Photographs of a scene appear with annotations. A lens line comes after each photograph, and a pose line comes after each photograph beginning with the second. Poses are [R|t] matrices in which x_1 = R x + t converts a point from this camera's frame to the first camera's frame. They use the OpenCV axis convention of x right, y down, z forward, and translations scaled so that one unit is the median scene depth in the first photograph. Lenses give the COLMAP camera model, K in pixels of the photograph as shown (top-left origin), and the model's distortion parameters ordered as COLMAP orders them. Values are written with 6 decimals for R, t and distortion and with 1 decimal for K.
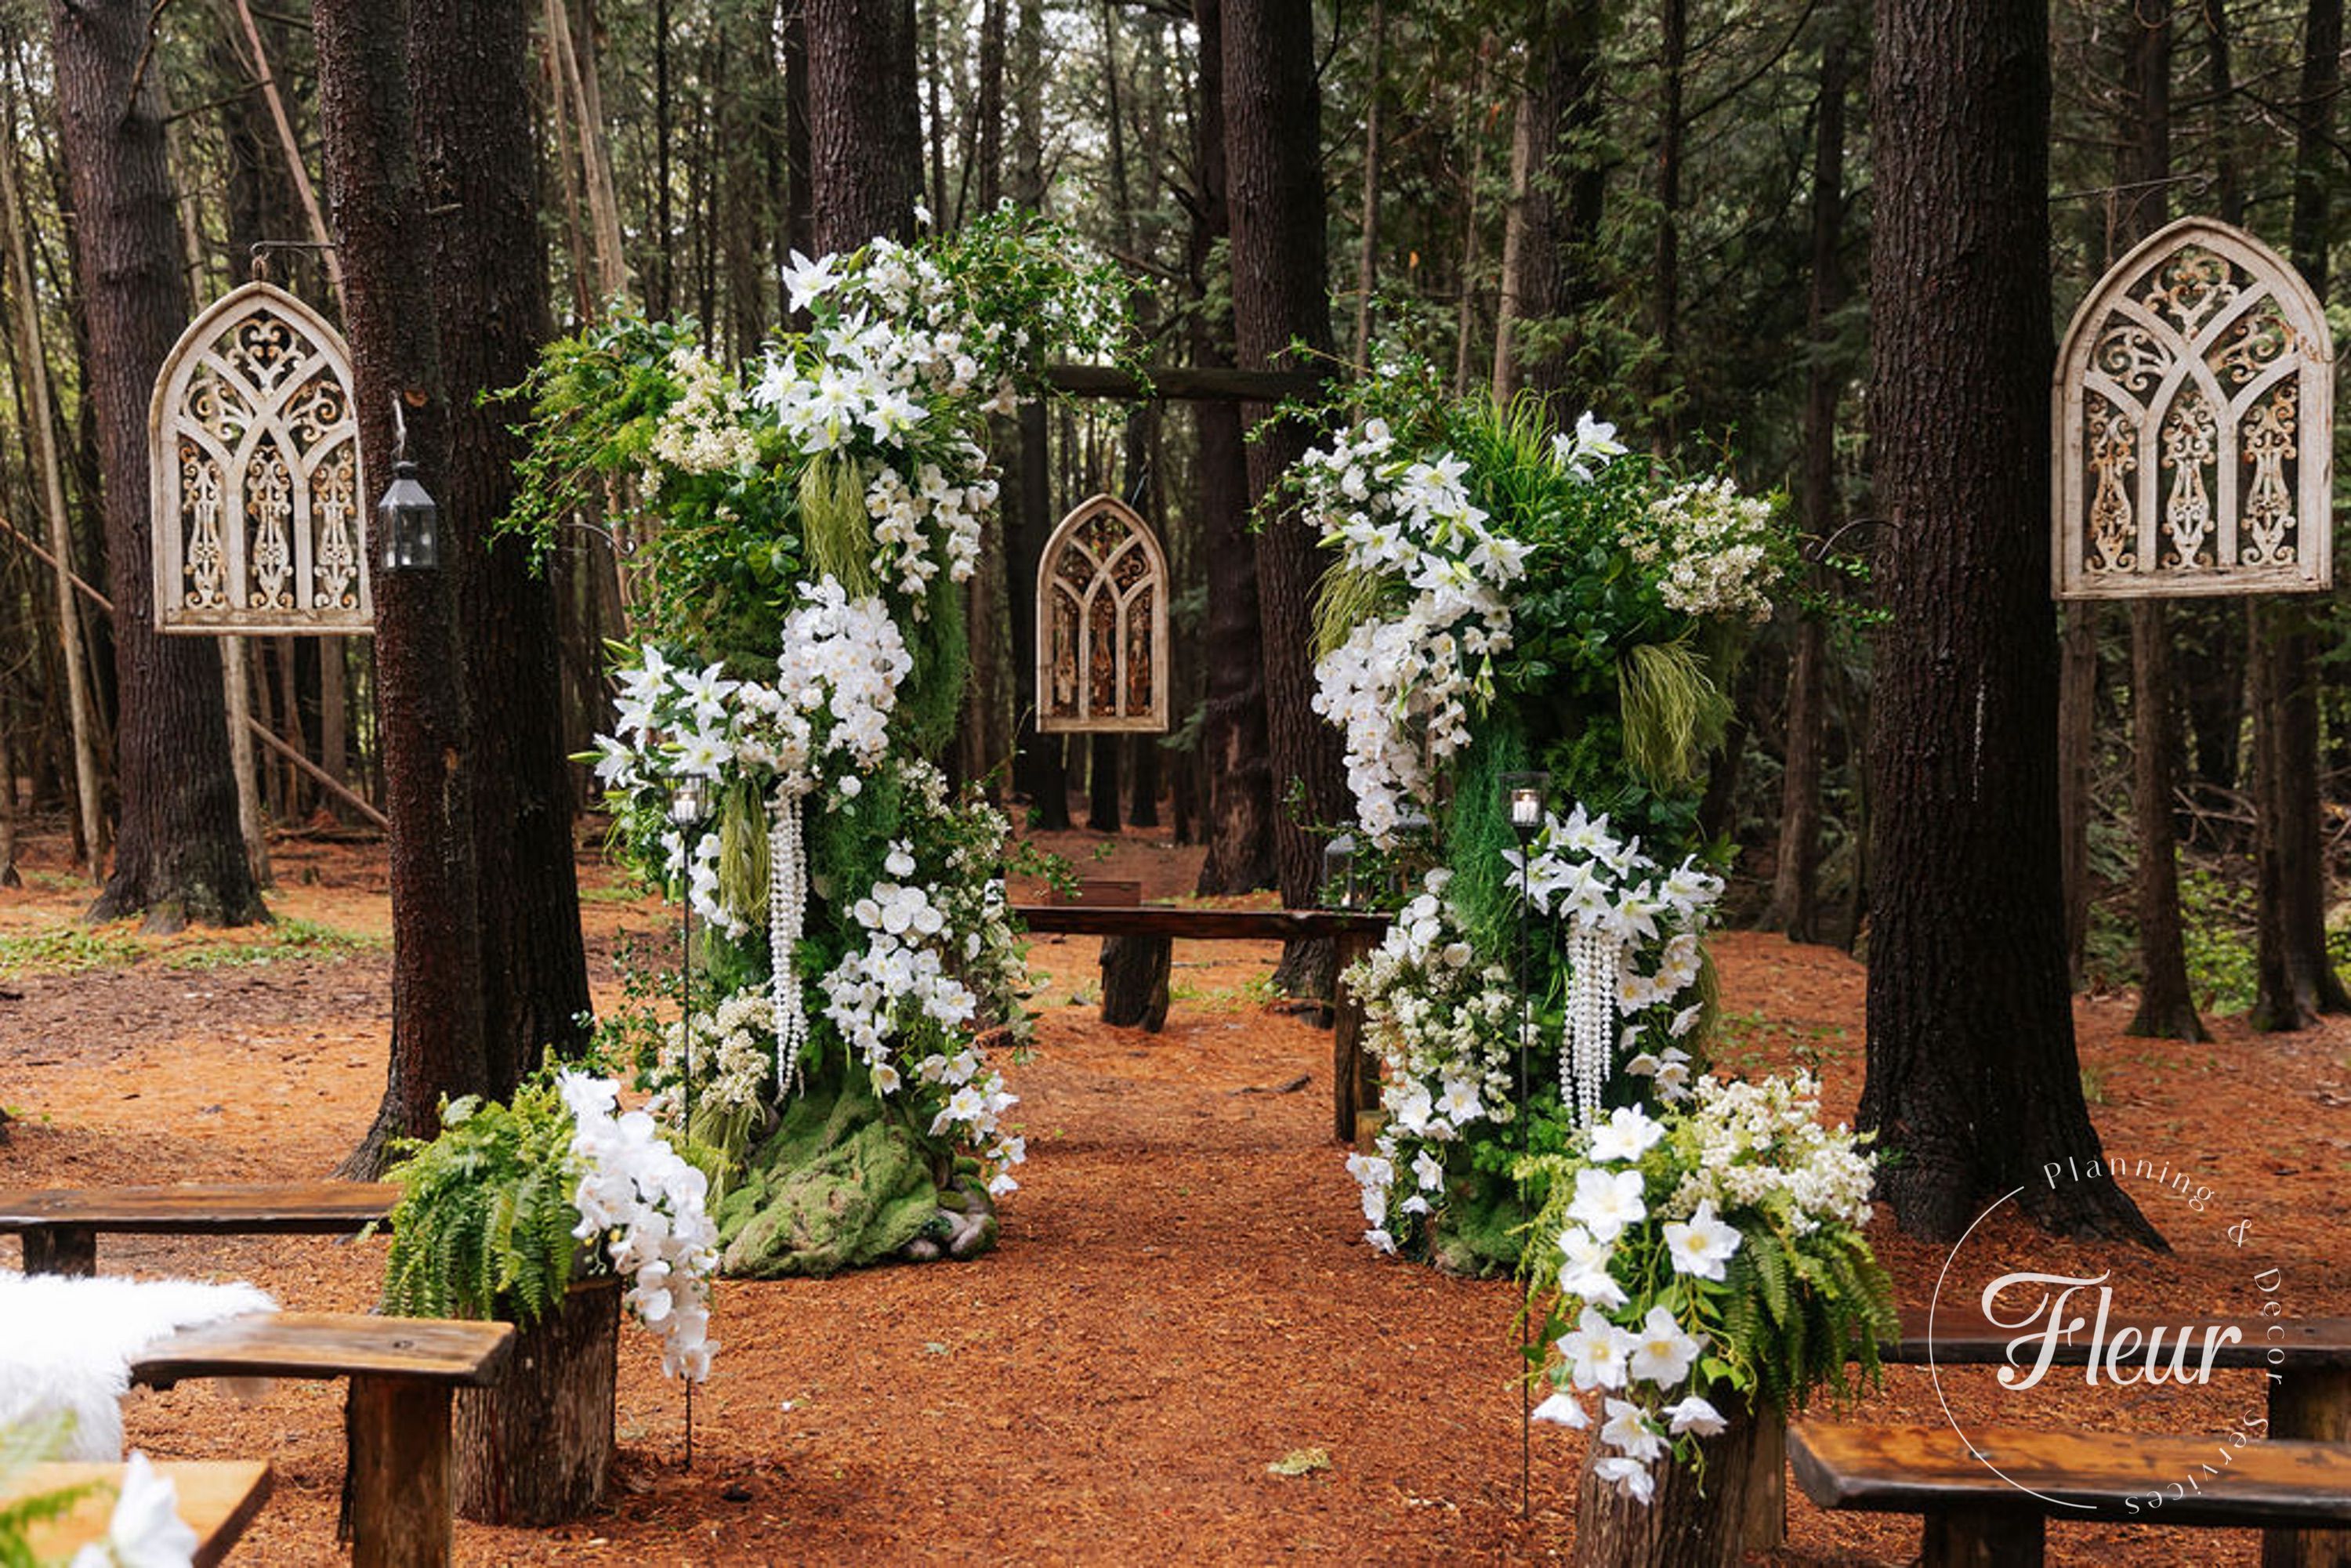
lens RADIAL K [[2326.5, 0, 939.6], [0, 2326.5, 839.2], [0, 0, 1]] dist [0.018129, 0.014728]
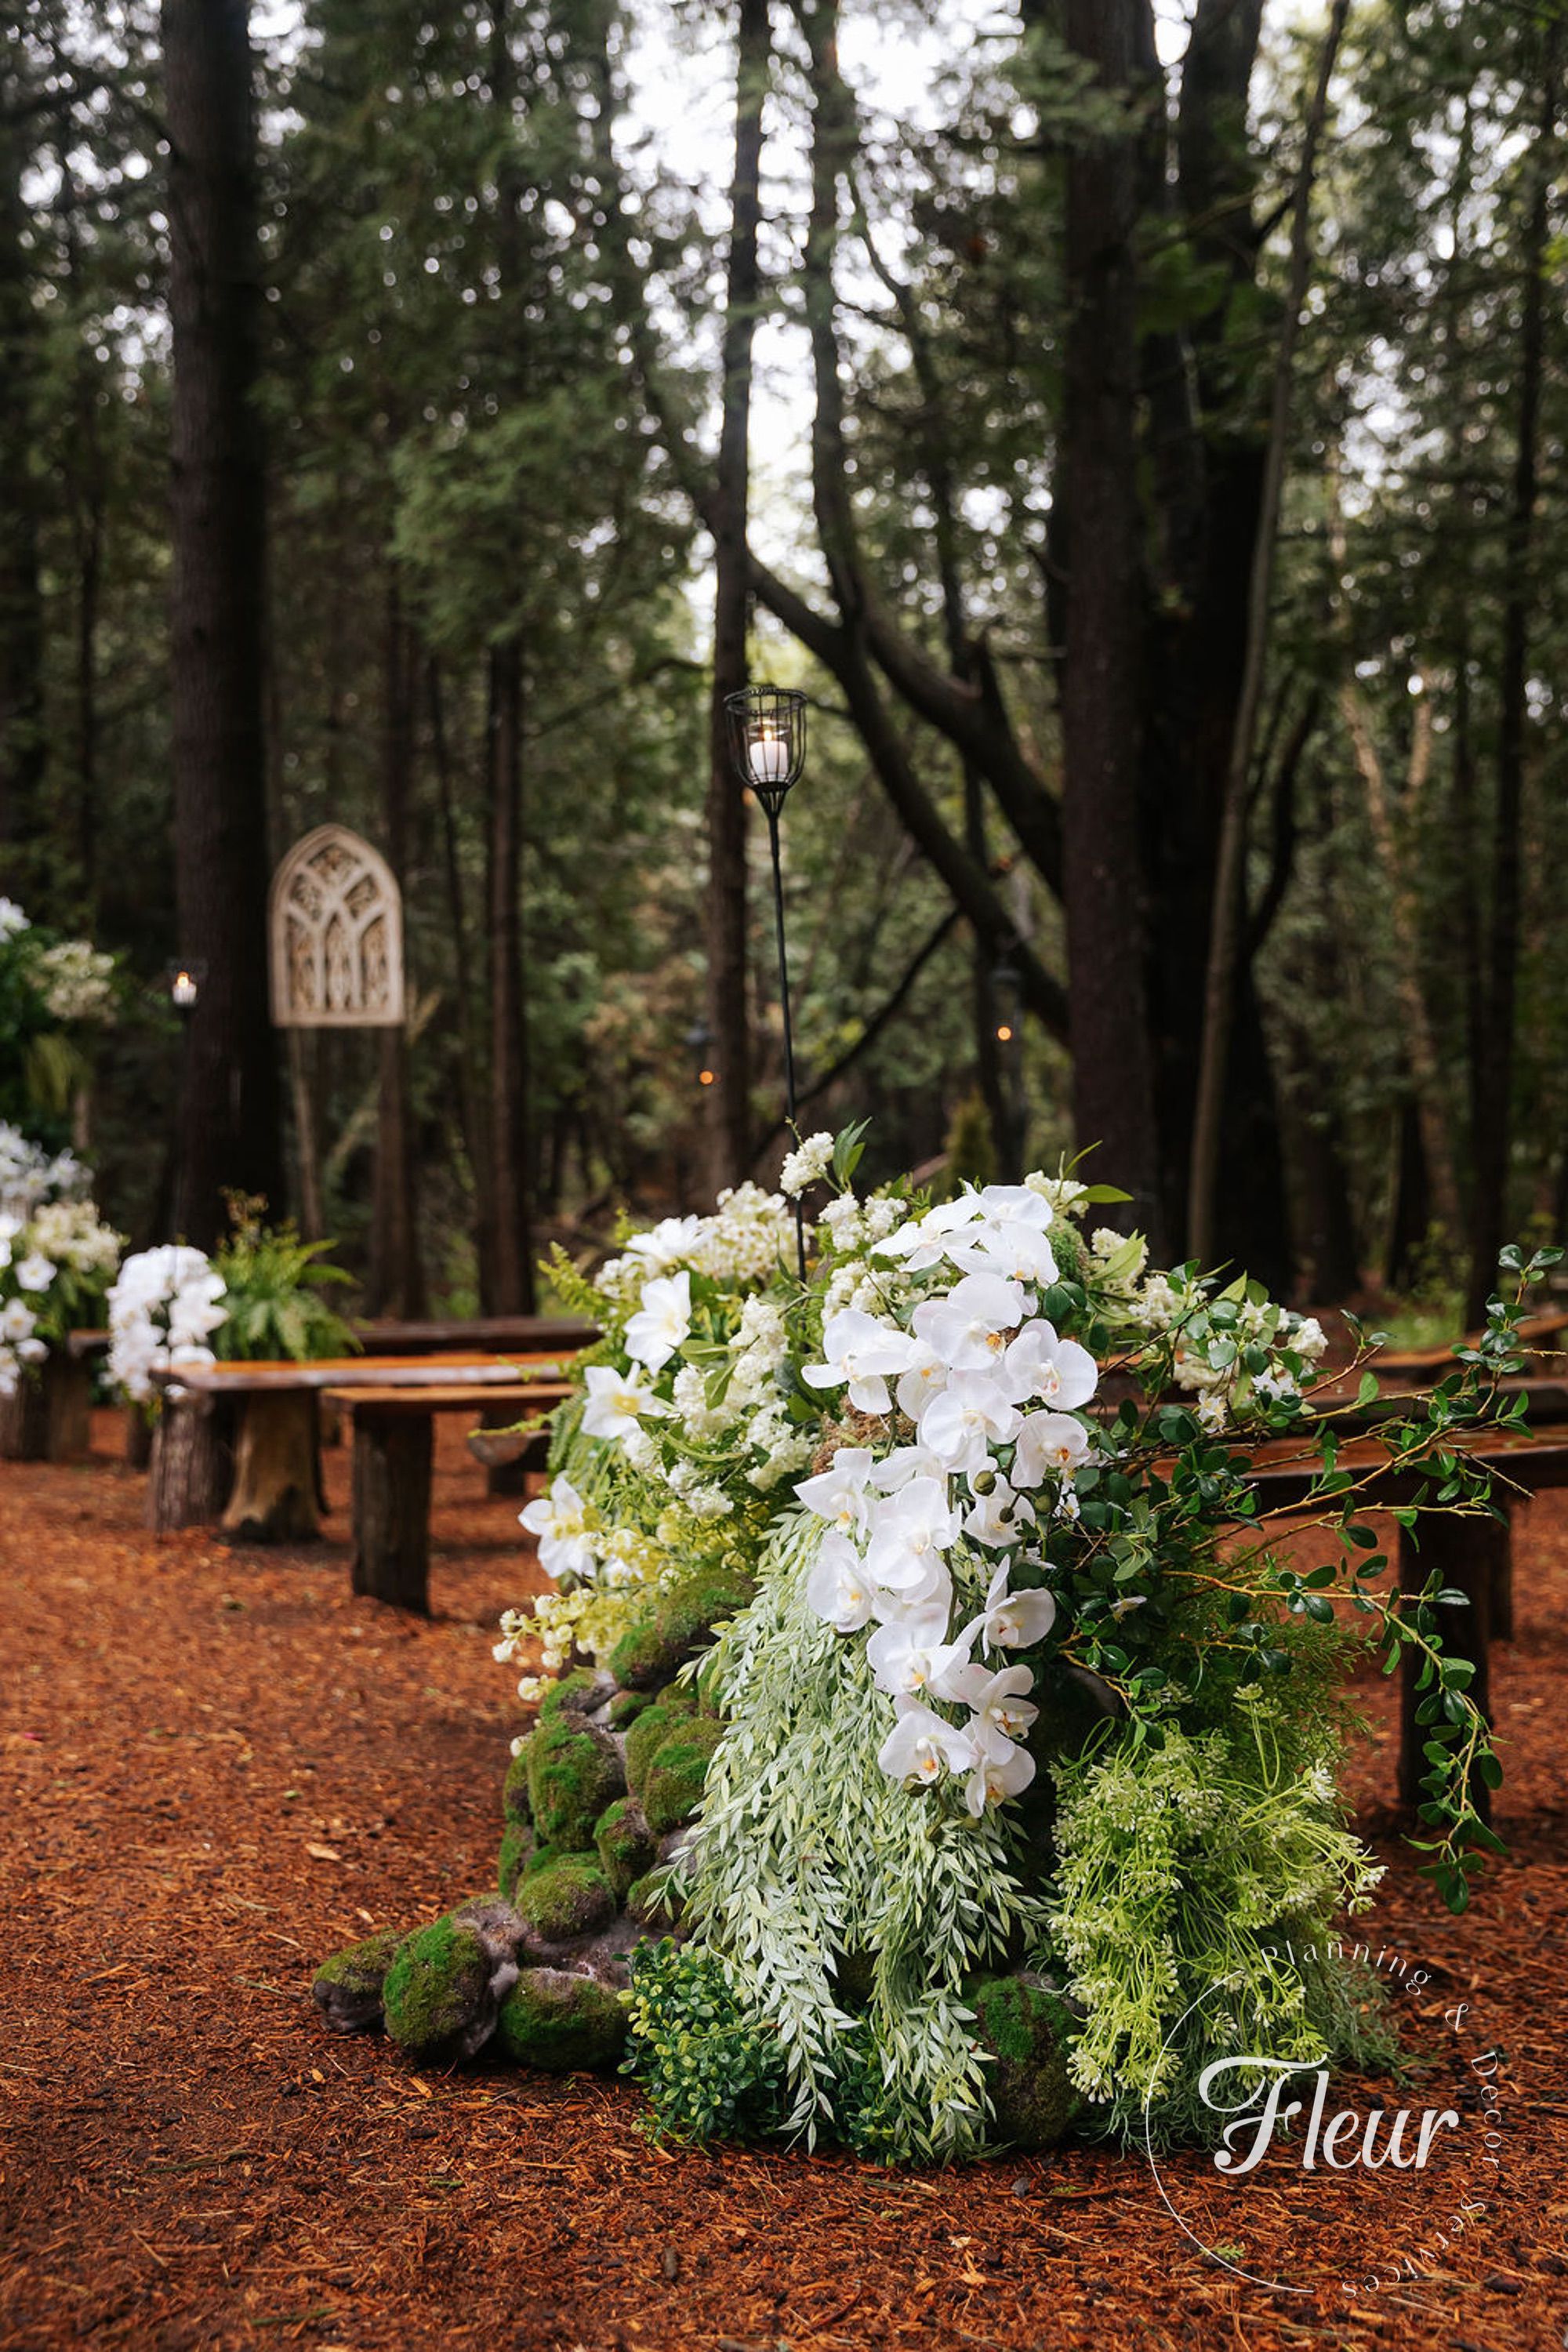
lens RADIAL K [[2067.4, 0, 784.0], [0, 2067.4, 1176.0], [0, 0, 1]] dist [-0.007644, 0.000564]
pose [[0.827665, 0.005091, 0.561200, -0.103016], [0.032177, 0.997884, -0.056507, 0.124201], [-0.560300, 0.064827, 0.825749, -0.571932]]
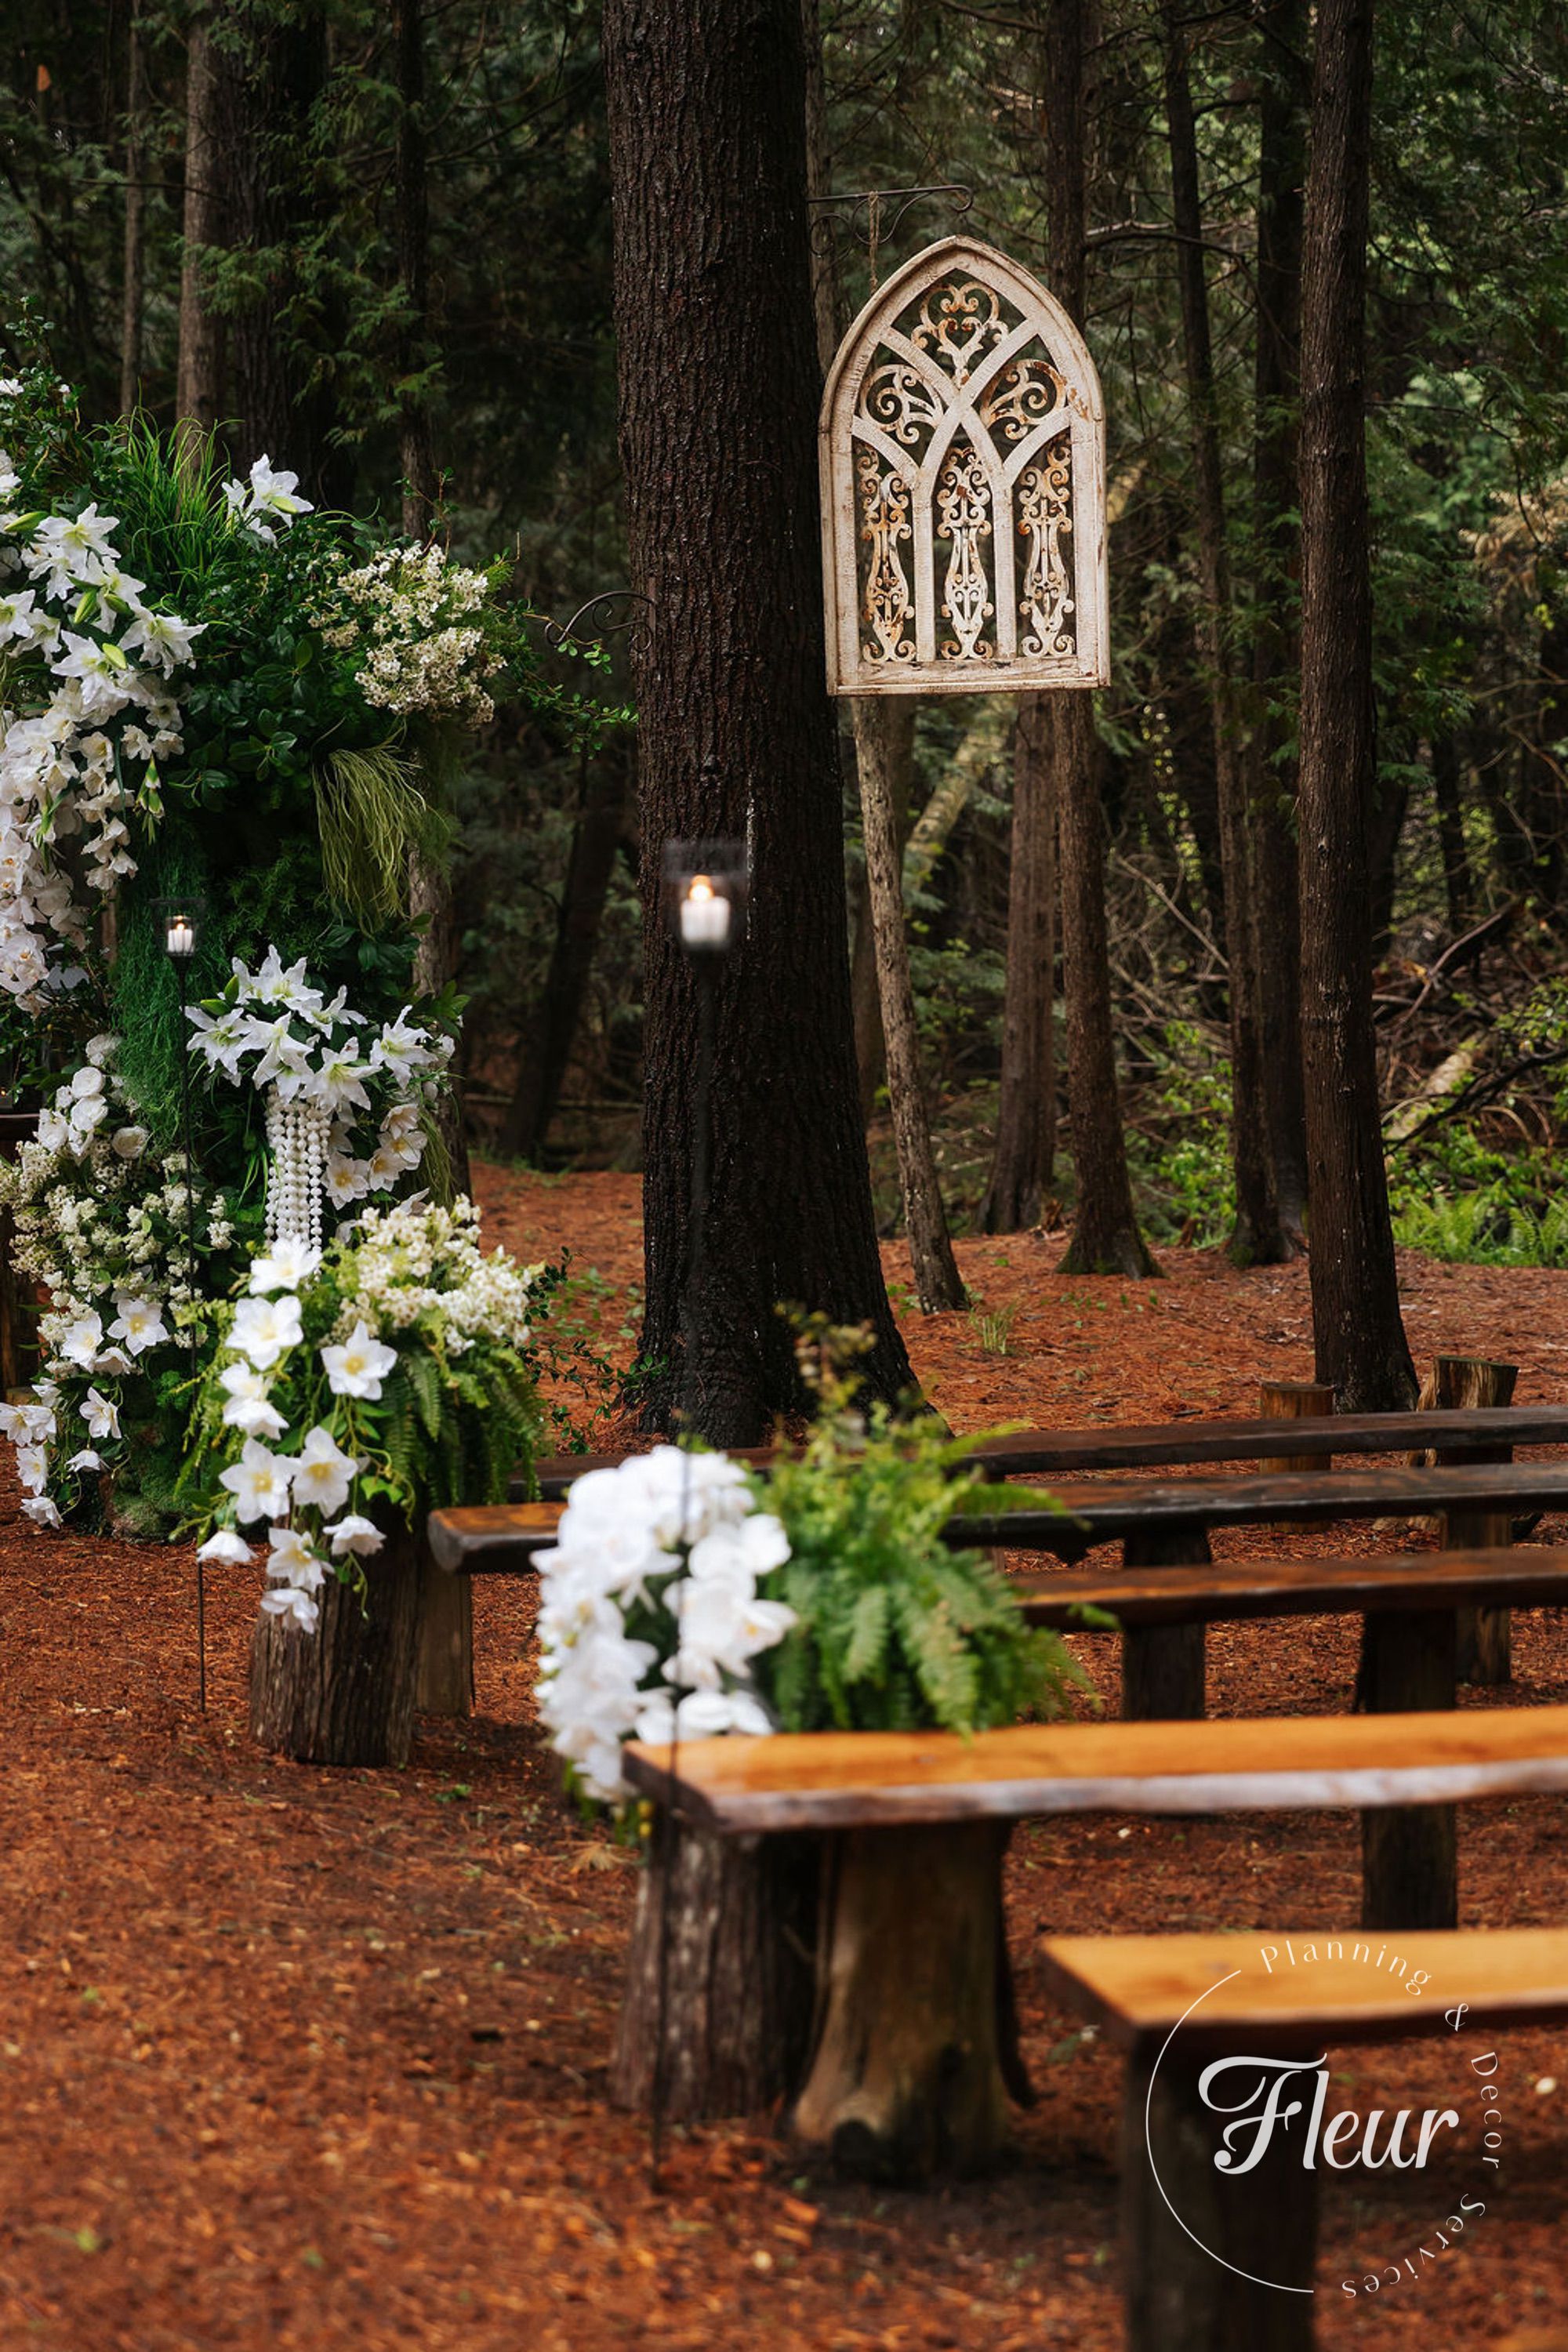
lens RADIAL K [[4342.9, 0, 784.0], [0, 4342.9, 1176.0], [0, 0, 1]] dist [0.338218, 0.275757]
pose [[0.937232, -0.035042, 0.346941, -0.085324], [0.027500, 0.999267, 0.026640, 0.027710], [-0.347620, -0.015427, 0.937509, -0.469446]]
